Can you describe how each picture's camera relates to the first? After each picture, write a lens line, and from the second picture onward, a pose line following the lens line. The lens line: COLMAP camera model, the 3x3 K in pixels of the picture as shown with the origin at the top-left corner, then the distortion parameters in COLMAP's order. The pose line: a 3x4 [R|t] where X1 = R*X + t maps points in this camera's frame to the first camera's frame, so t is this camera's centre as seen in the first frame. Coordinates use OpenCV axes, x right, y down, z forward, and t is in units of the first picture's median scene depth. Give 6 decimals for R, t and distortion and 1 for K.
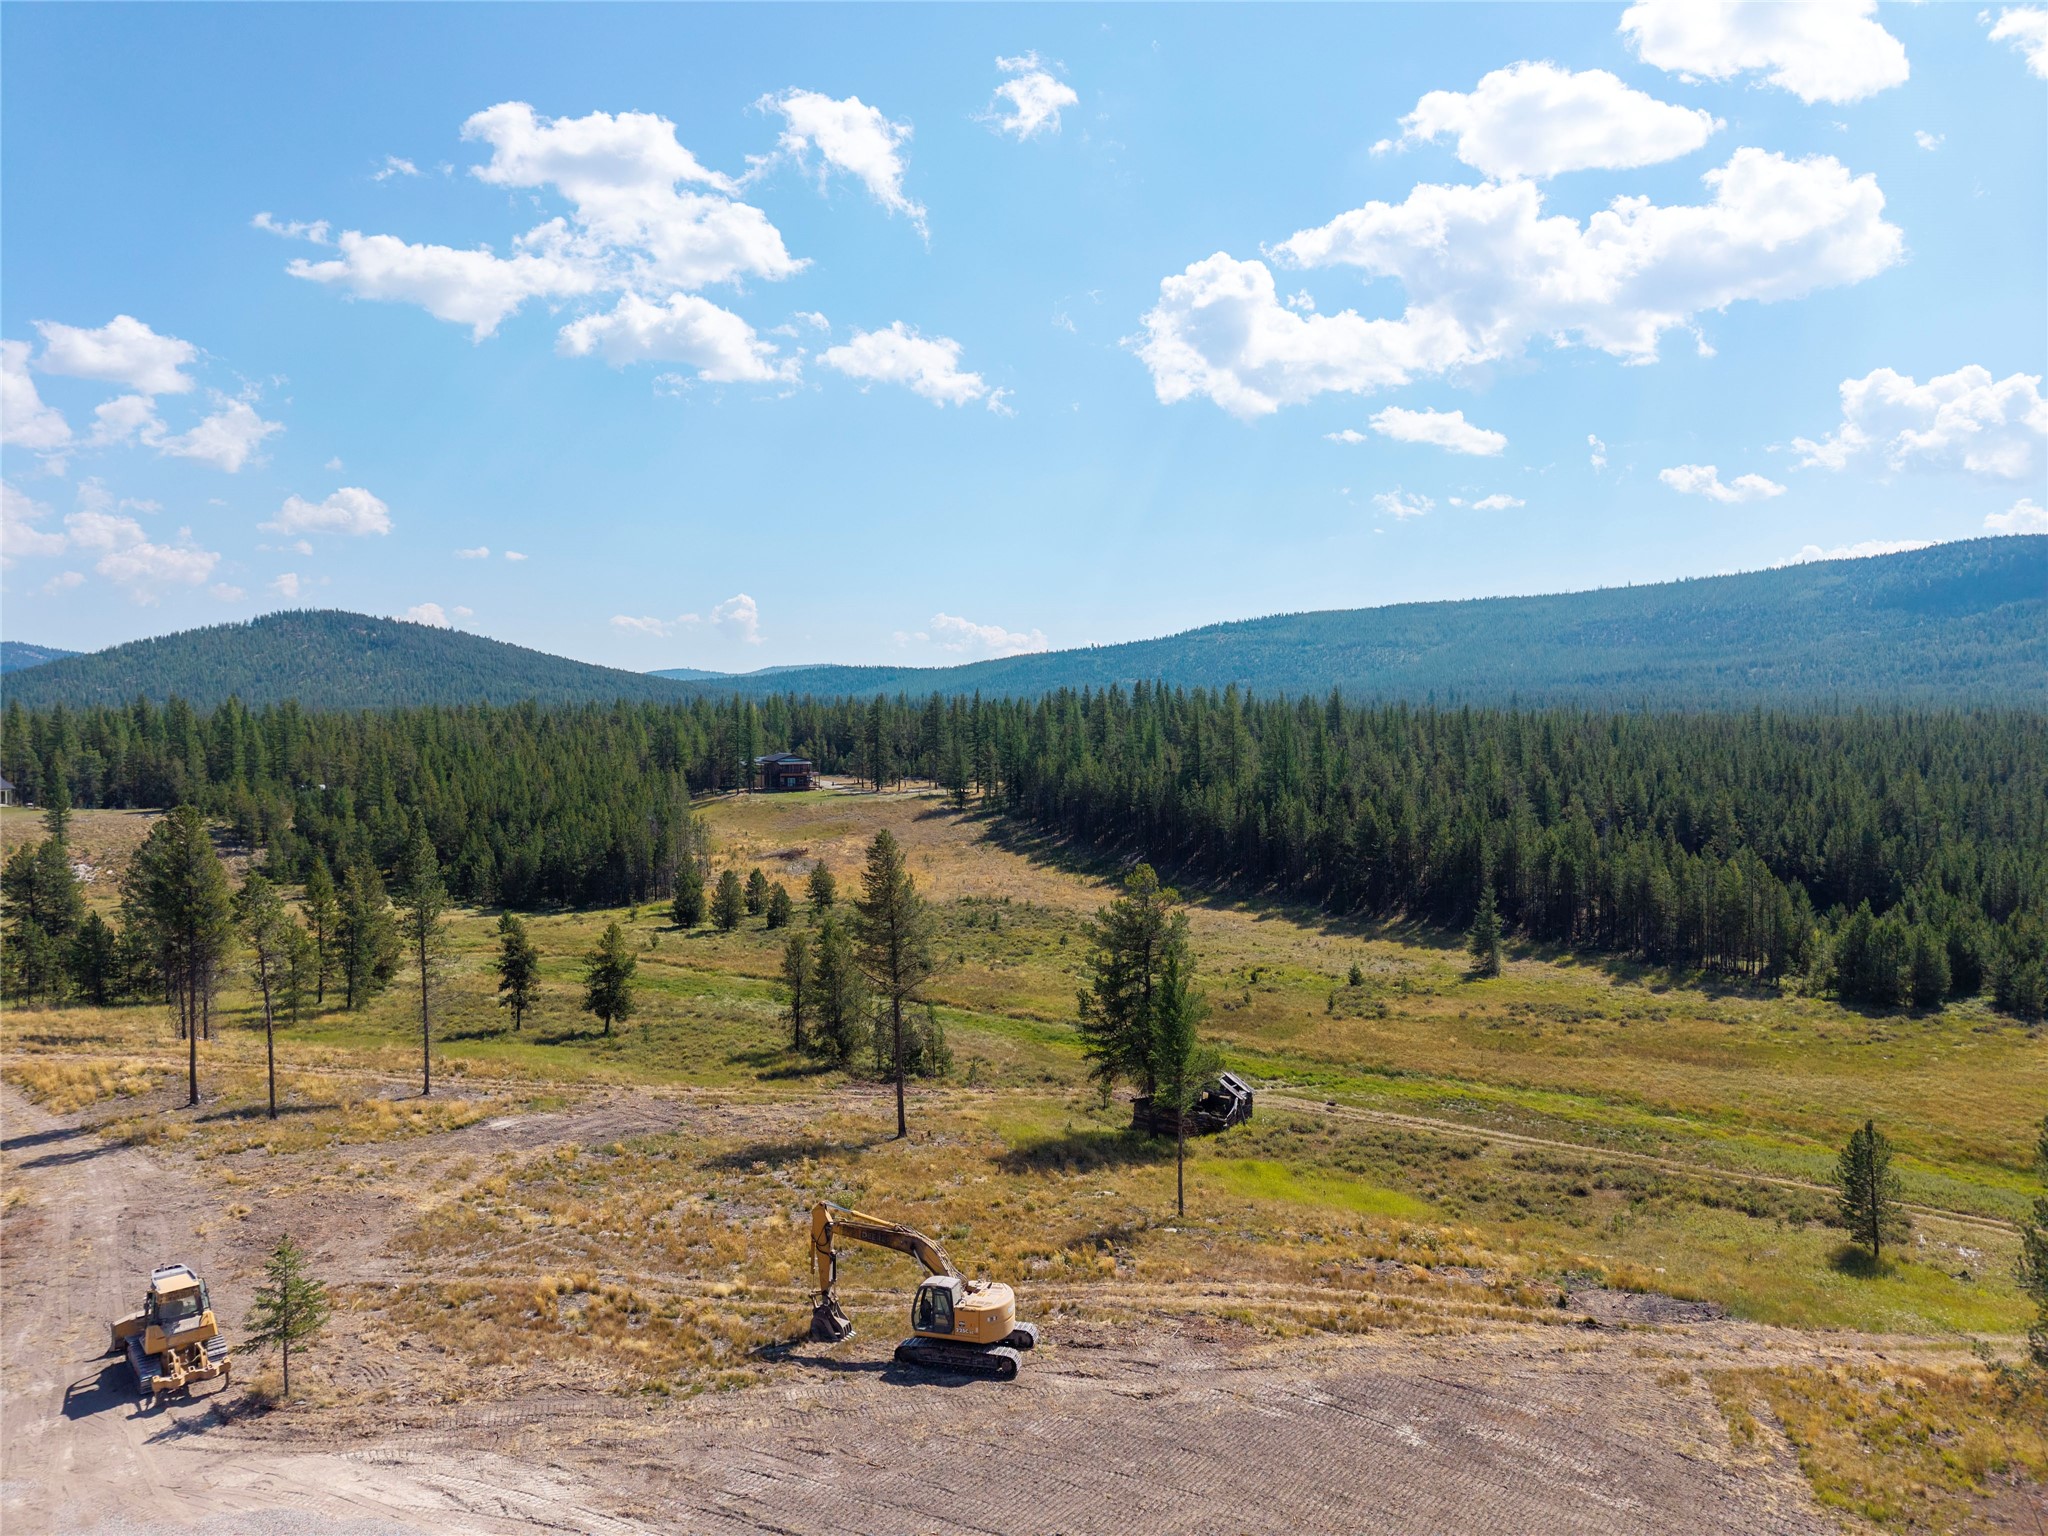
lens RADIAL K [[1397.3, 0, 1024.0], [0, 1397.3, 768.0], [0, 0, 1]] dist [0.047419, -0.061616]
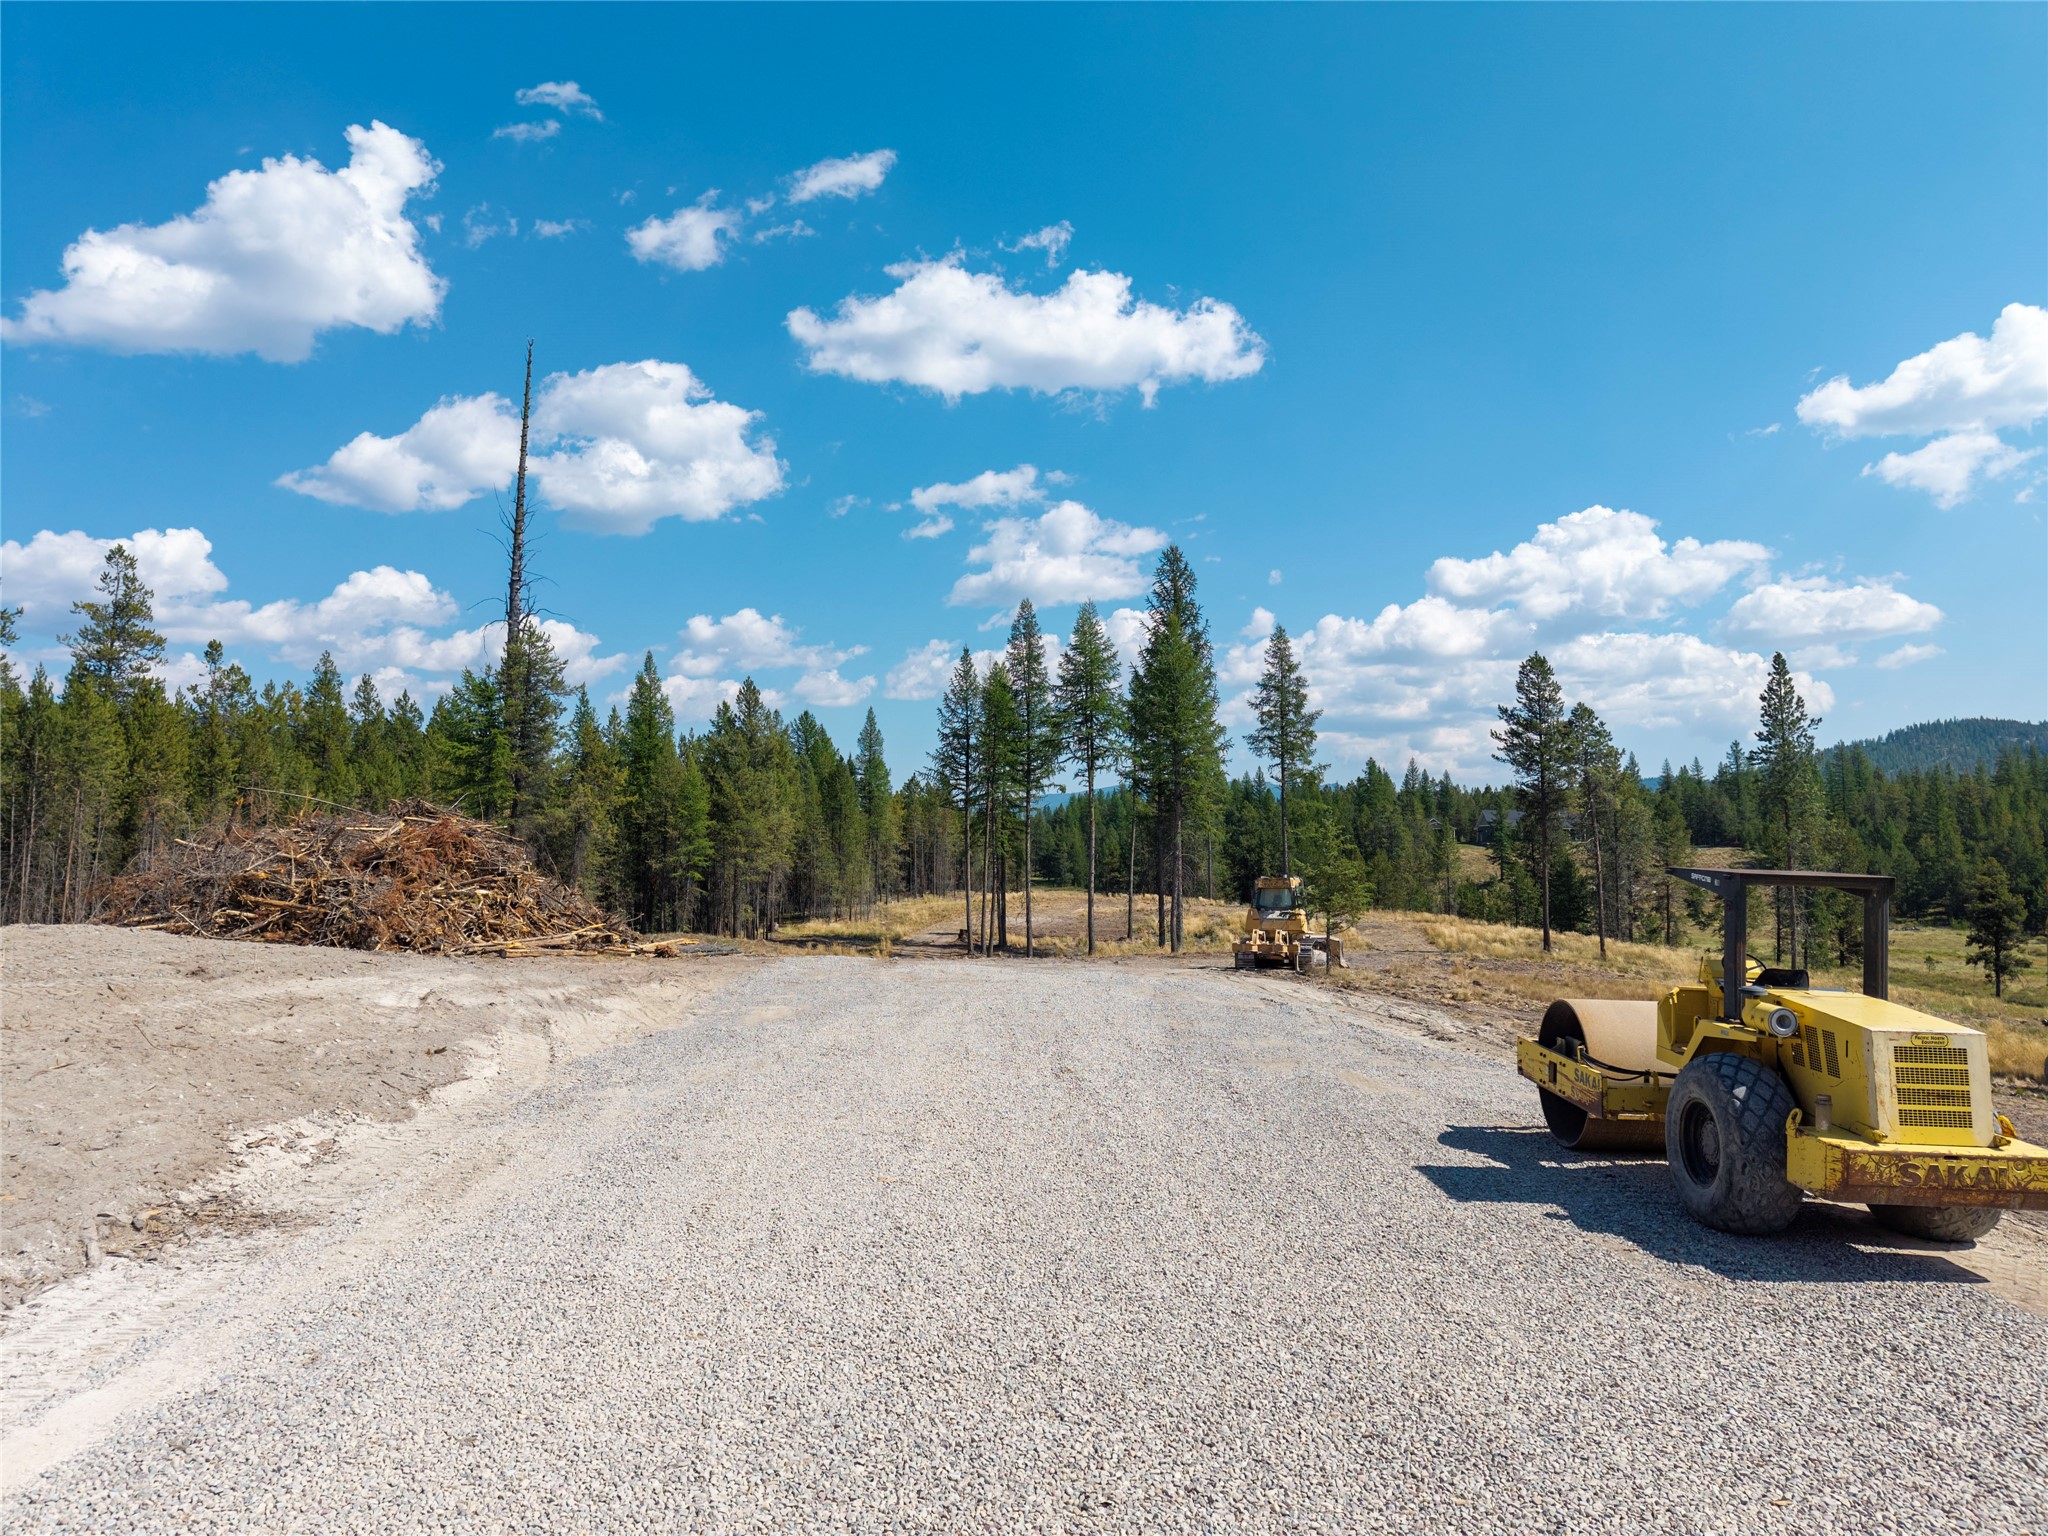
lens RADIAL K [[1409.6, 0, 1011.5], [0, 1409.6, 782.9], [0, 0, 1]] dist [0.004776, -0.003508]
pose [[0.484370, -0.046626, -0.873620, 0.049396], [-0.028449, 0.997211, -0.068995, 0.097206], [0.874401, 0.058273, 0.481692, 0.094065]]
